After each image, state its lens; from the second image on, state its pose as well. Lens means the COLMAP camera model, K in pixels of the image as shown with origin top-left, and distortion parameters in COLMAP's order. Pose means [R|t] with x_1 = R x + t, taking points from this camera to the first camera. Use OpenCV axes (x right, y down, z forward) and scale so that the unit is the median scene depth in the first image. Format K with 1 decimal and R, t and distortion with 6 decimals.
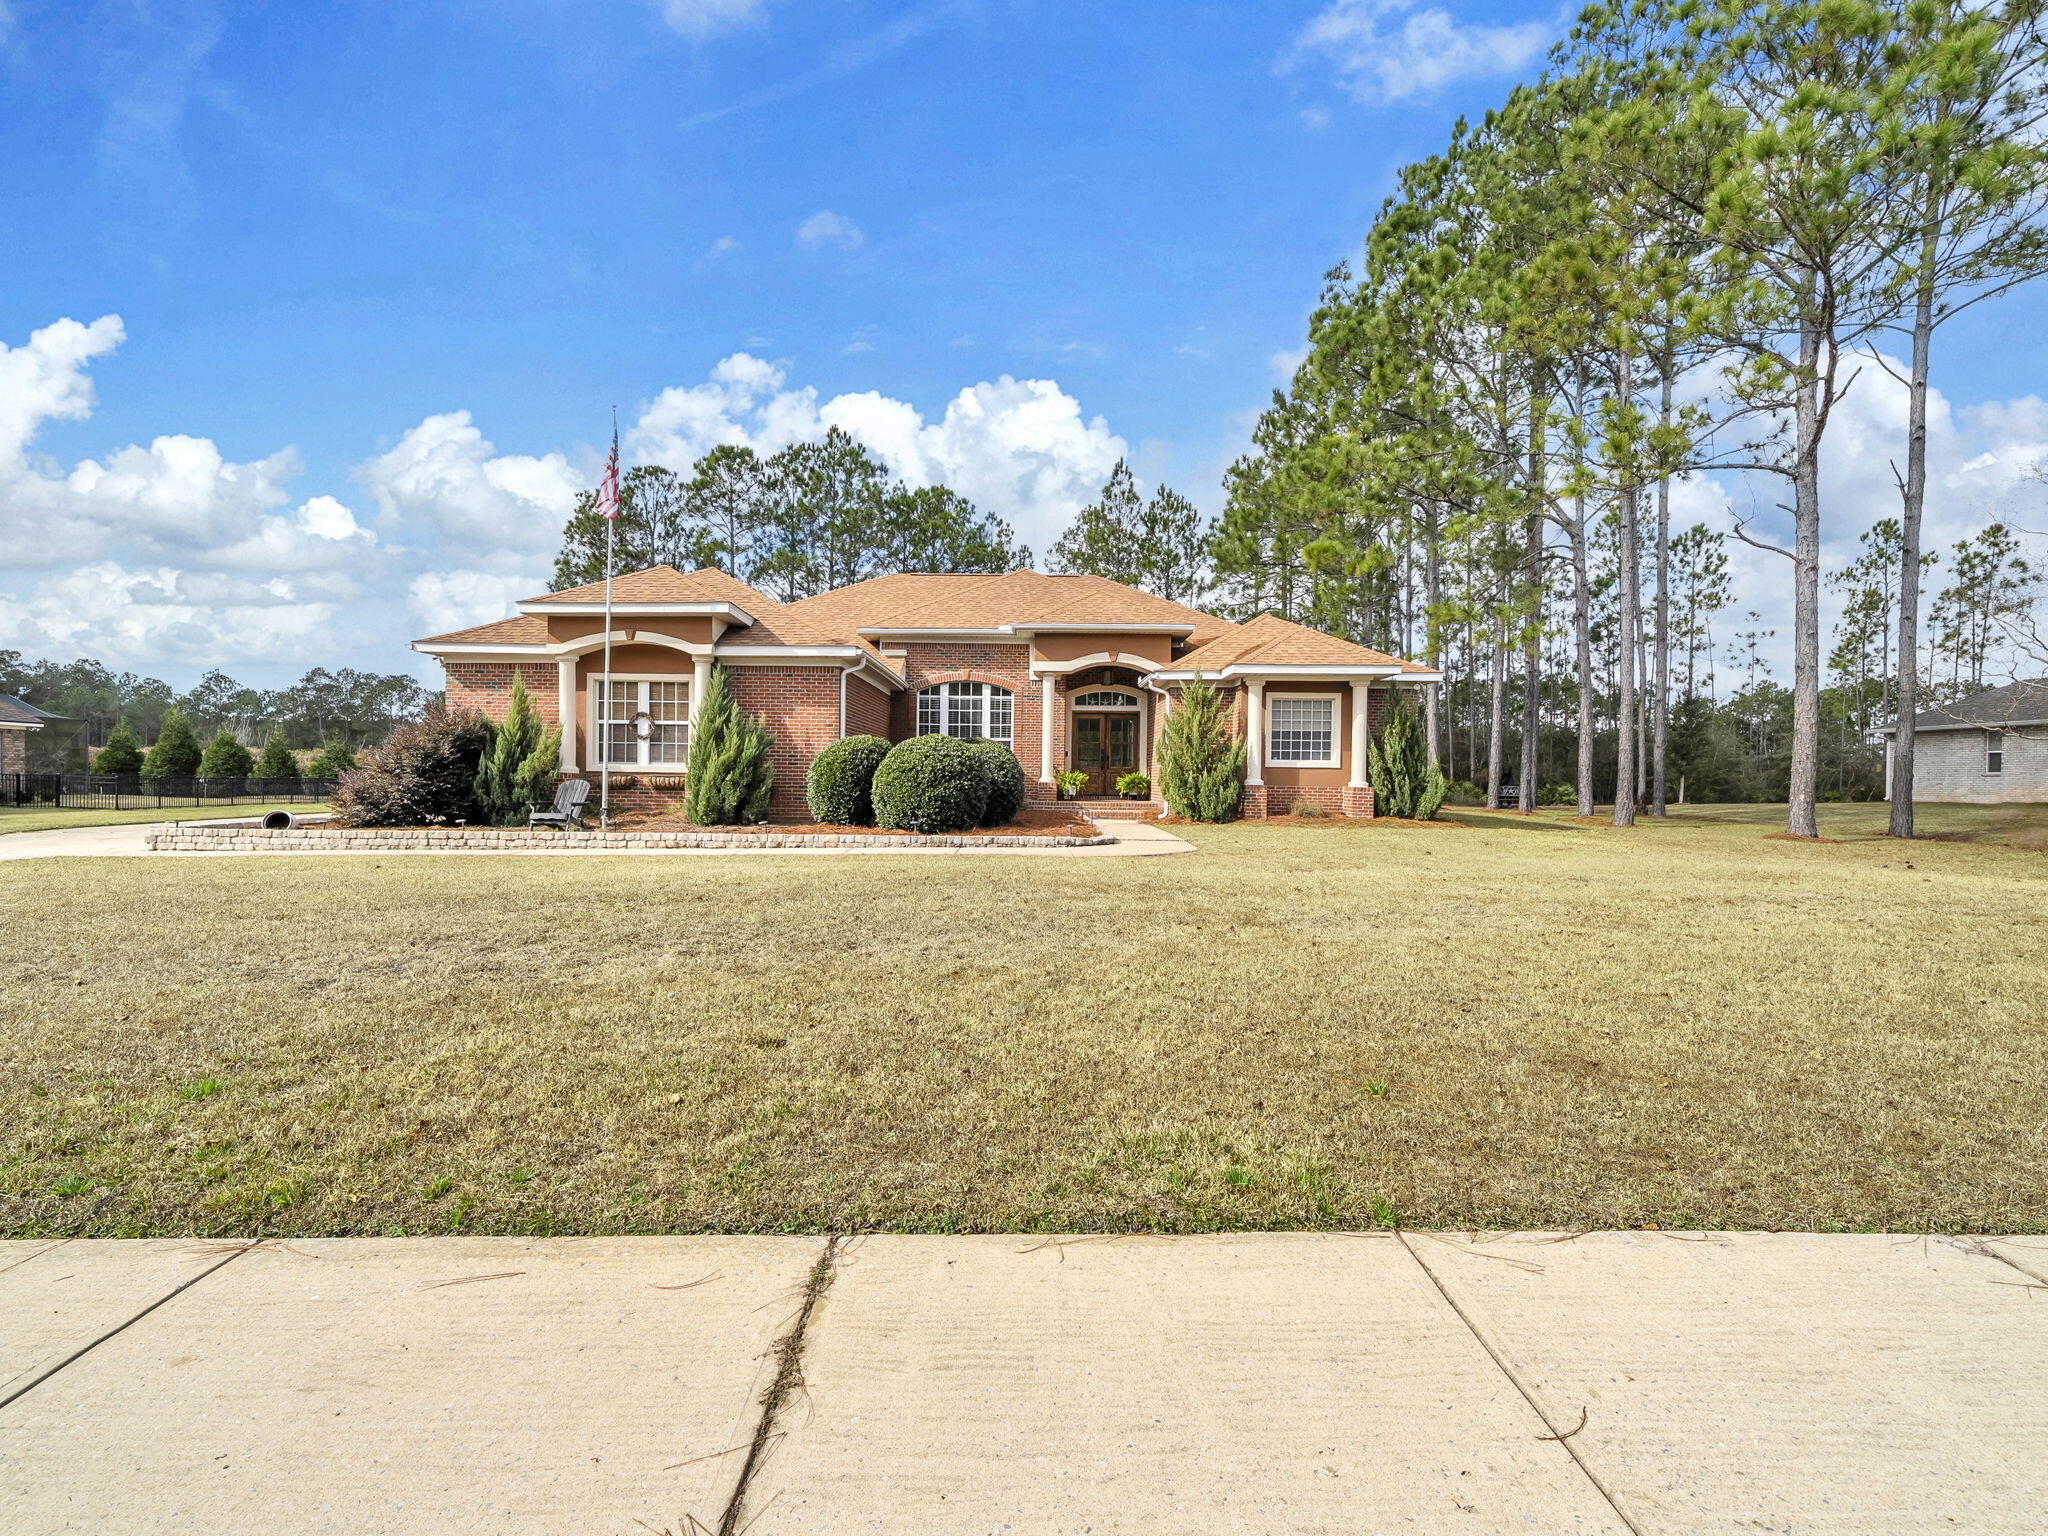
lens RADIAL K [[862.6, 0, 1032.4], [0, 862.6, 770.2], [0, 0, 1]] dist [-0.001570, -0.000312]
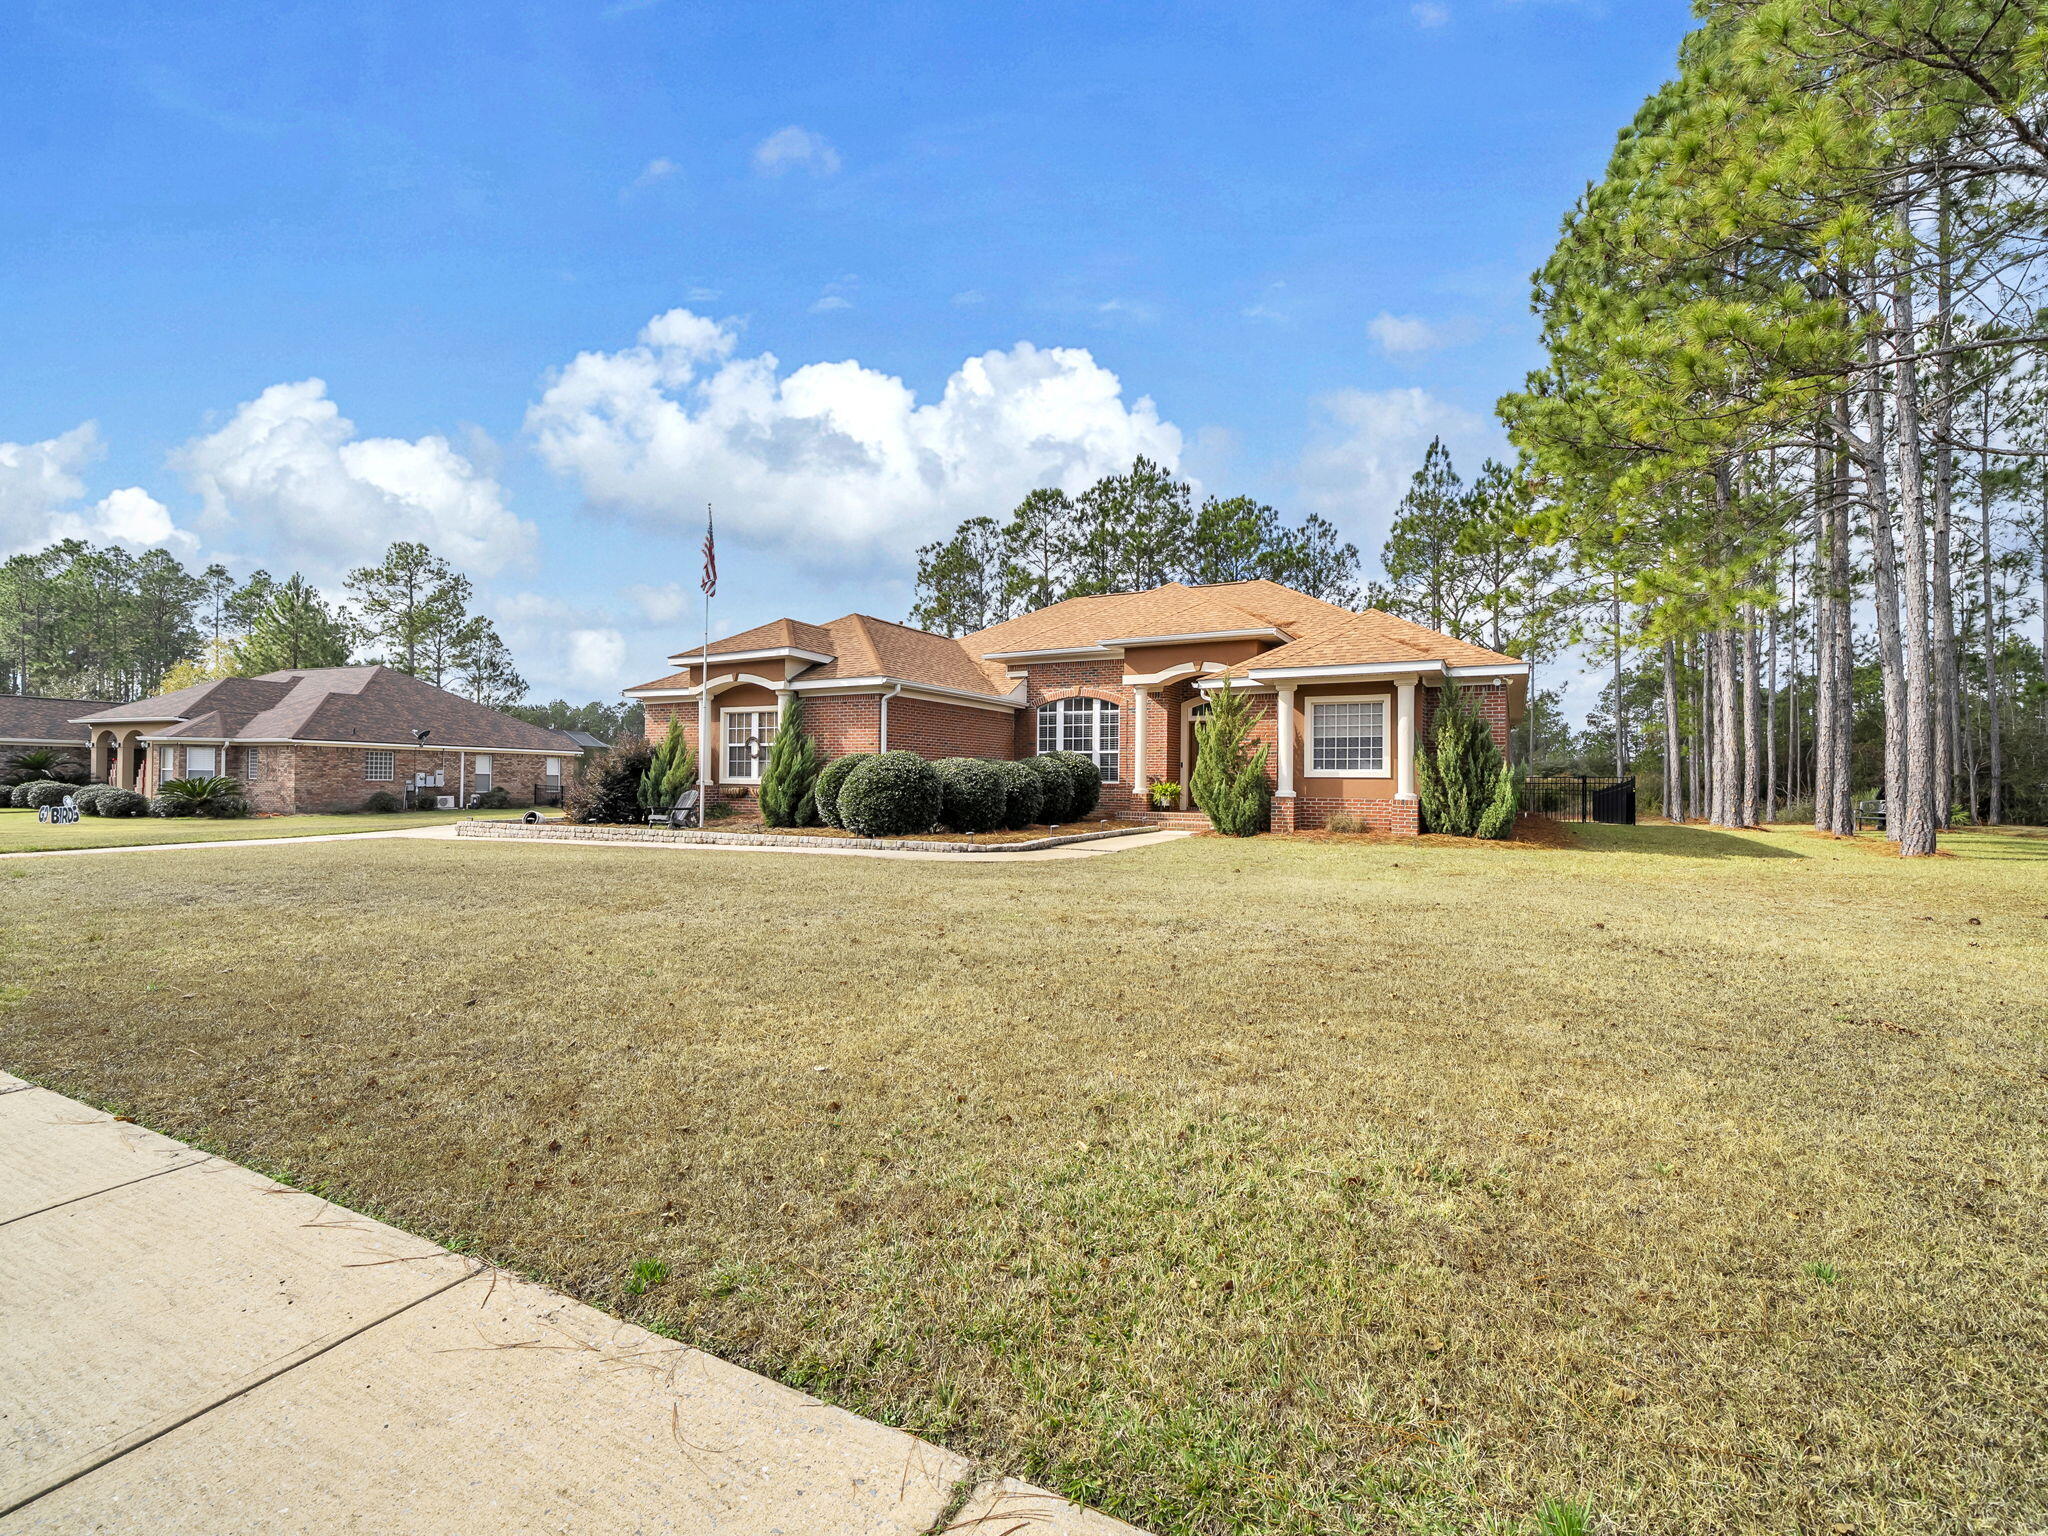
lens RADIAL K [[850.8, 0, 1064.3], [0, 850.8, 770.1], [0, 0, 1]] dist [0.019453, -0.000043]
pose [[0.906631, -0.008927, -0.421831, 0.425098], [0.003950, 0.999912, -0.012672, -0.000675], [0.421907, 0.009823, 0.906586, 0.055386]]
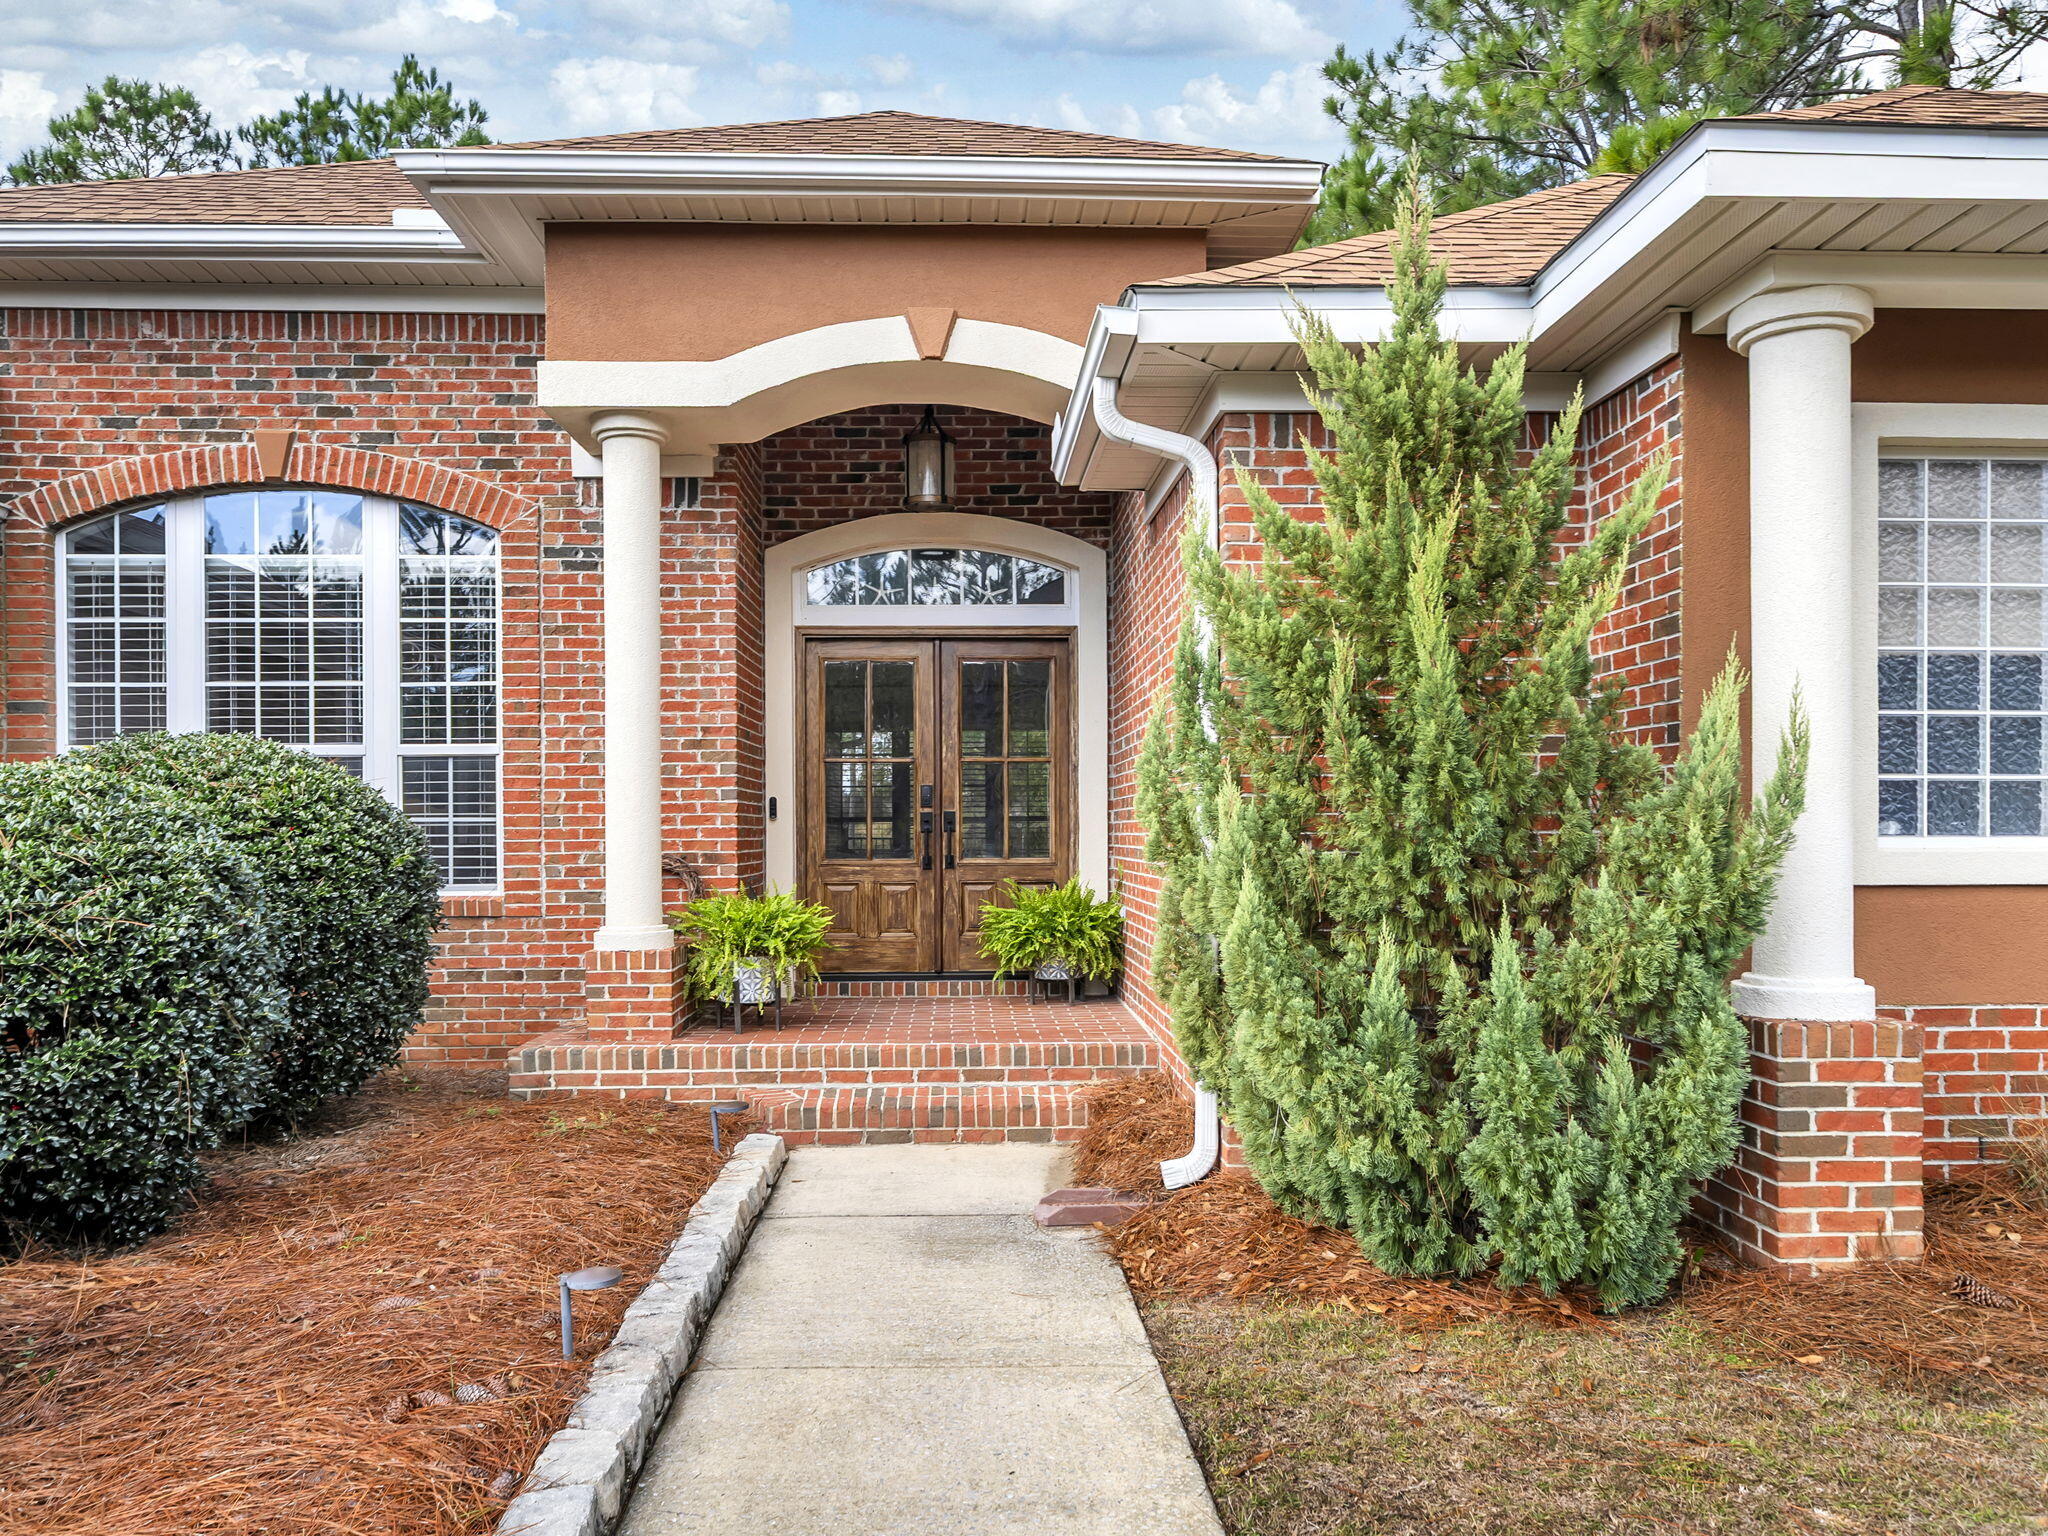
lens RADIAL K [[1494.9, 0, 1022.5], [0, 1494.9, 842.7], [0, 0, 1]] dist [0.005926, 0.000945]
pose [[0.998239, -0.016098, 0.057086, 0.107676], [0.015412, 0.999804, 0.012420, -0.016955], [-0.057274, -0.011518, 0.998292, 0.742065]]
